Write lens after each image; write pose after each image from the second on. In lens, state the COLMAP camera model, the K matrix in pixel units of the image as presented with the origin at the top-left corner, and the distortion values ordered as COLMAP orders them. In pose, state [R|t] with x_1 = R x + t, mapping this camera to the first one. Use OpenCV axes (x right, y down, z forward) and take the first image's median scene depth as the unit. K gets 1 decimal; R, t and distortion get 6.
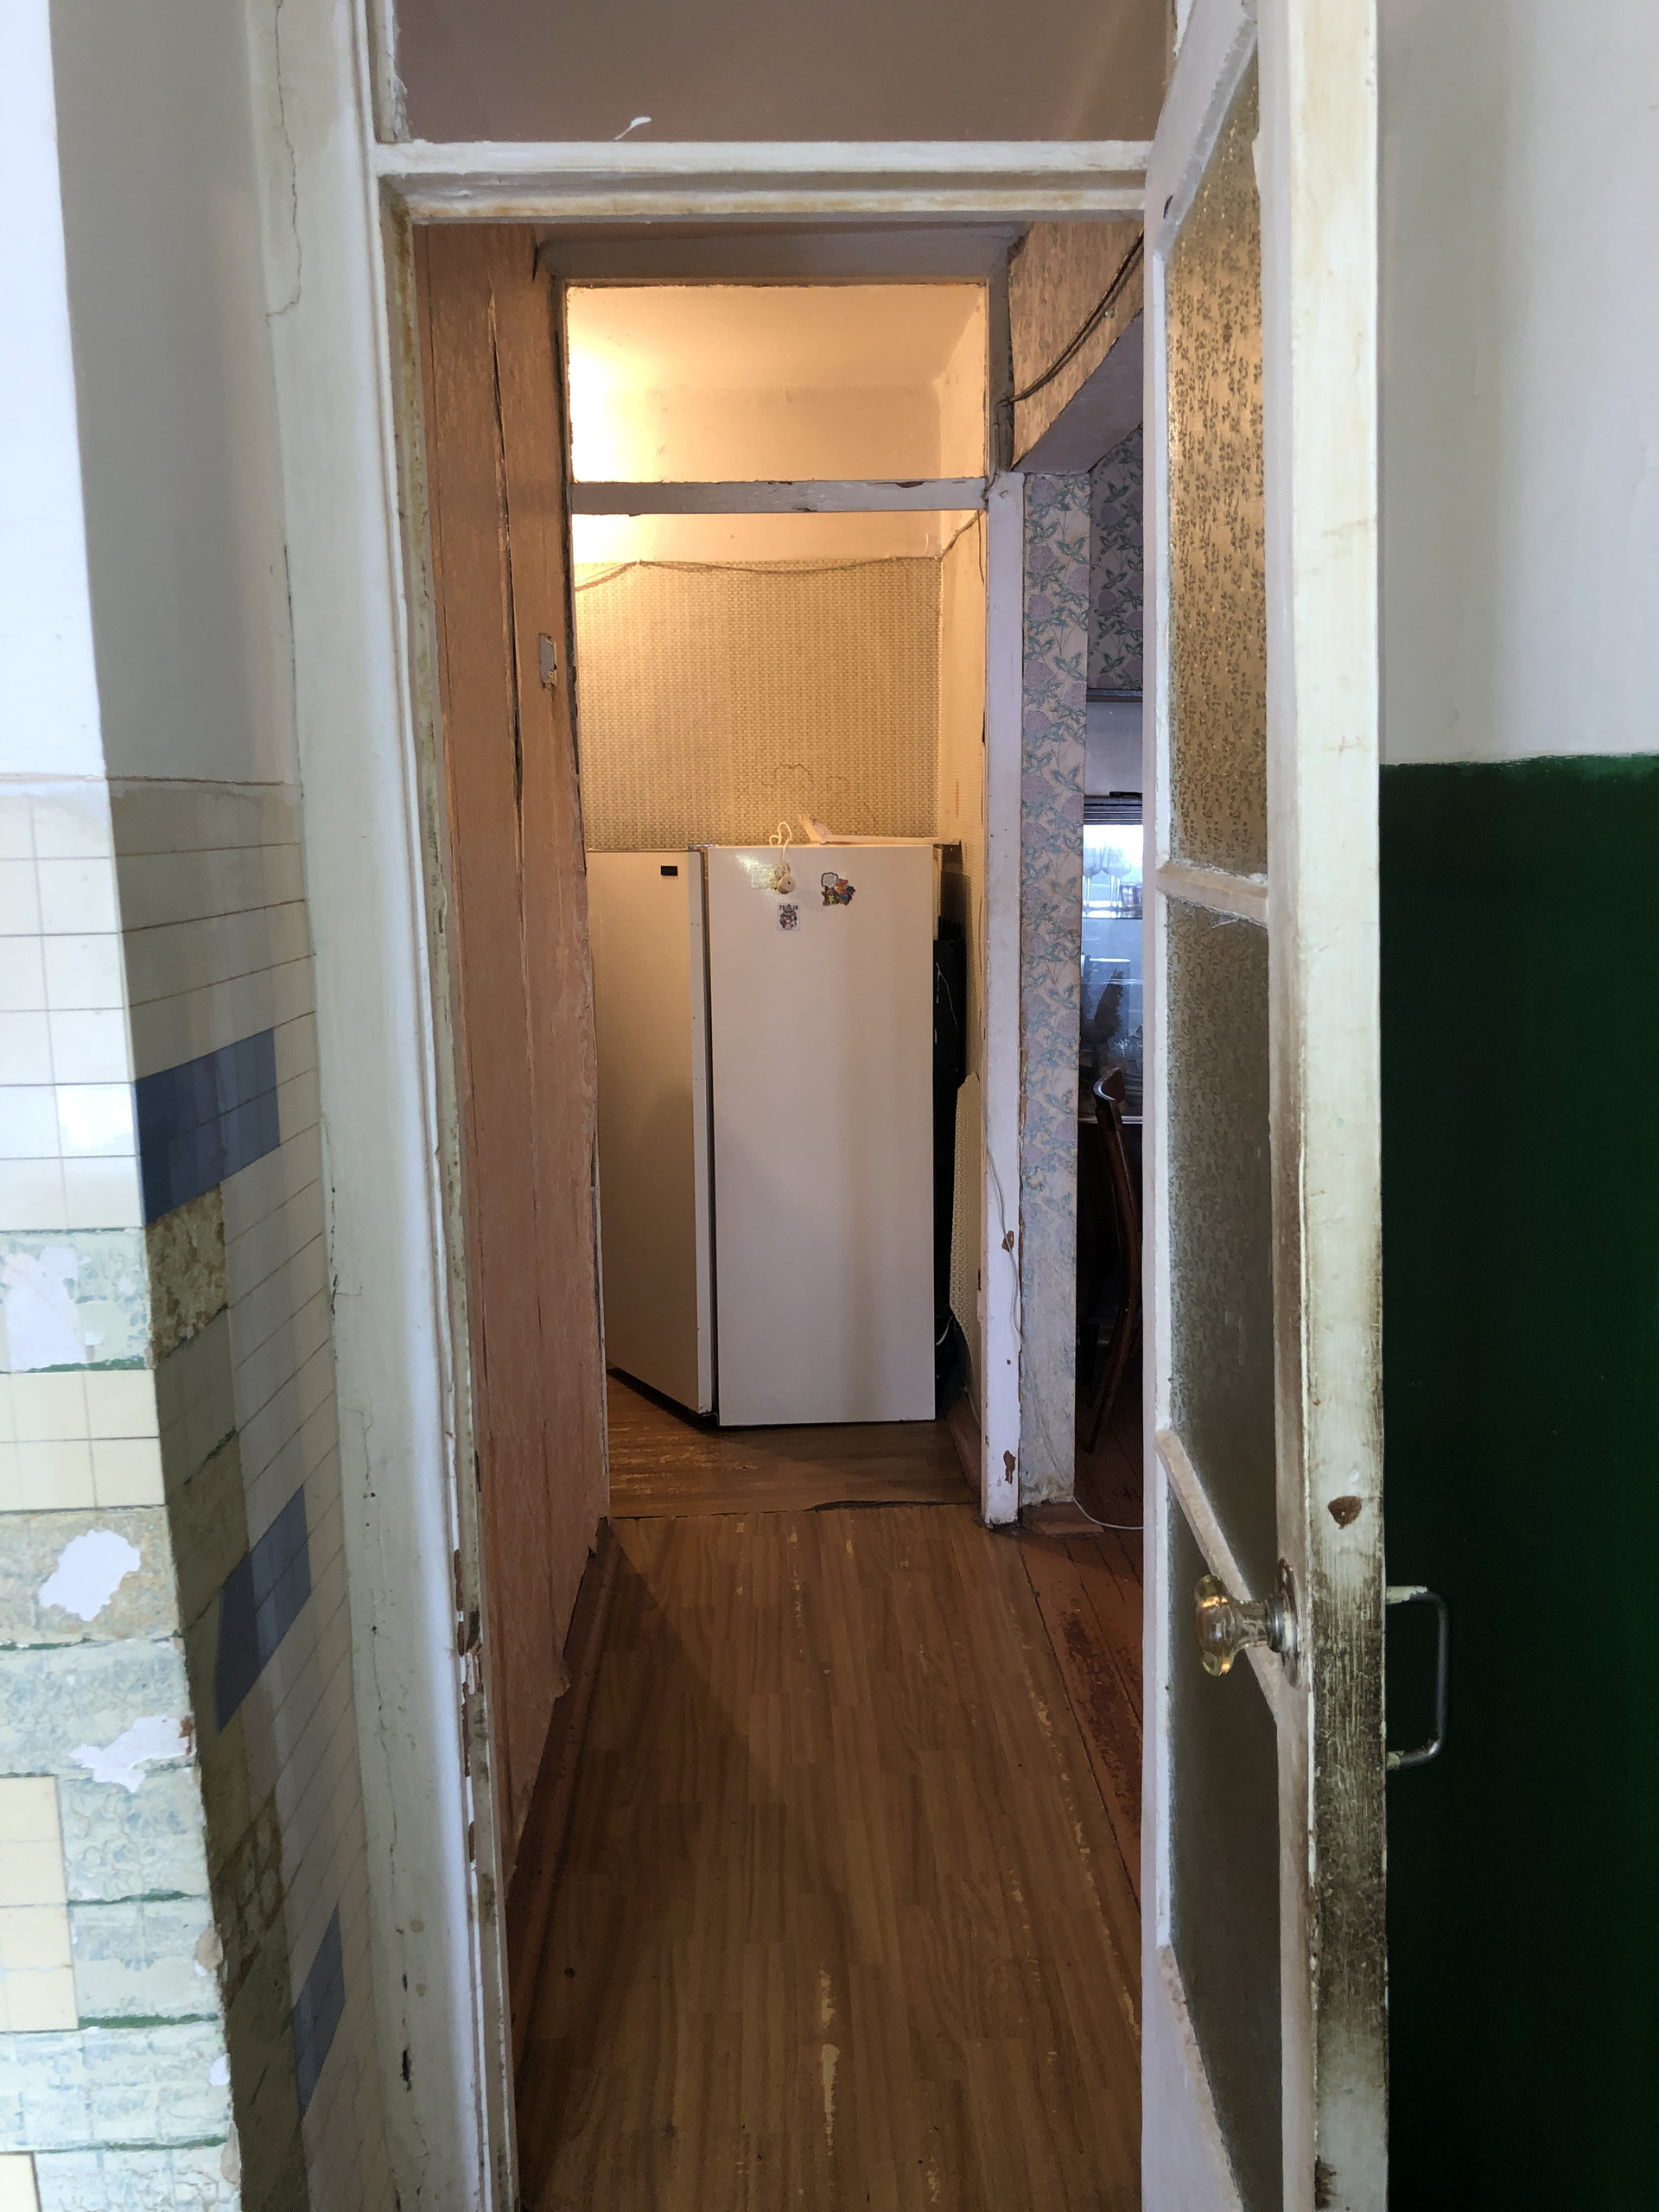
lens RADIAL K [[1816.5, 0, 836.8], [0, 1816.5, 1125.9], [0, 0, 1]] dist [0.038846, -0.049310]
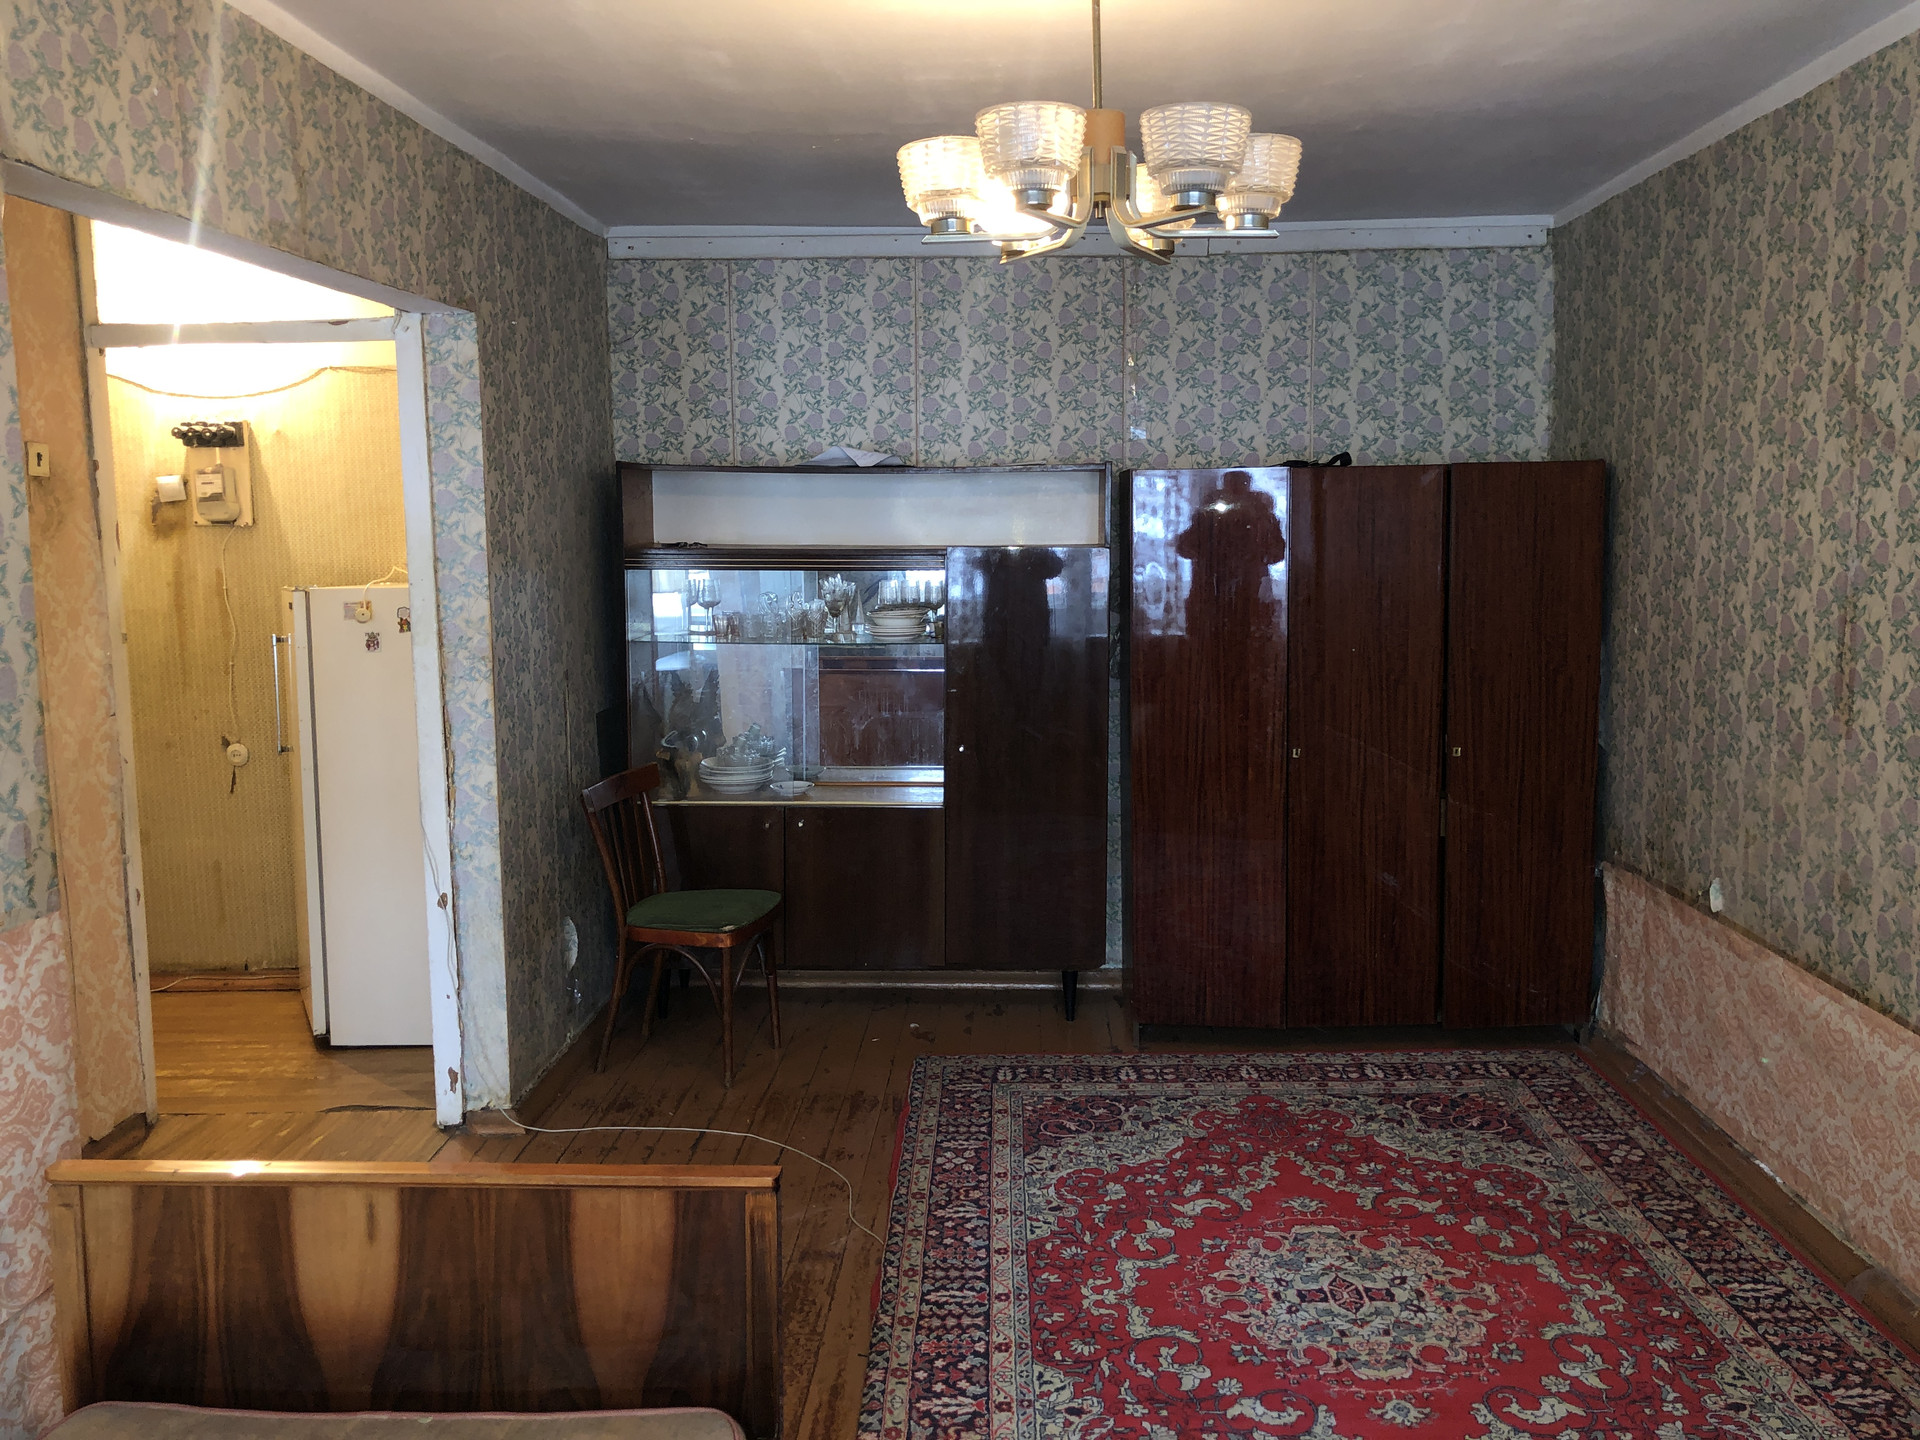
lens RADIAL K [[1576.7, 0, 965.6], [0, 1576.7, 703.2], [0, 0, 1]] dist [0.038846, -0.049310]
pose [[0.996514, 0.004825, -0.083288, 0.550116], [-0.009811, 0.998176, -0.059569, -0.011765], [0.082849, 0.060179, 0.994743, -0.081392]]
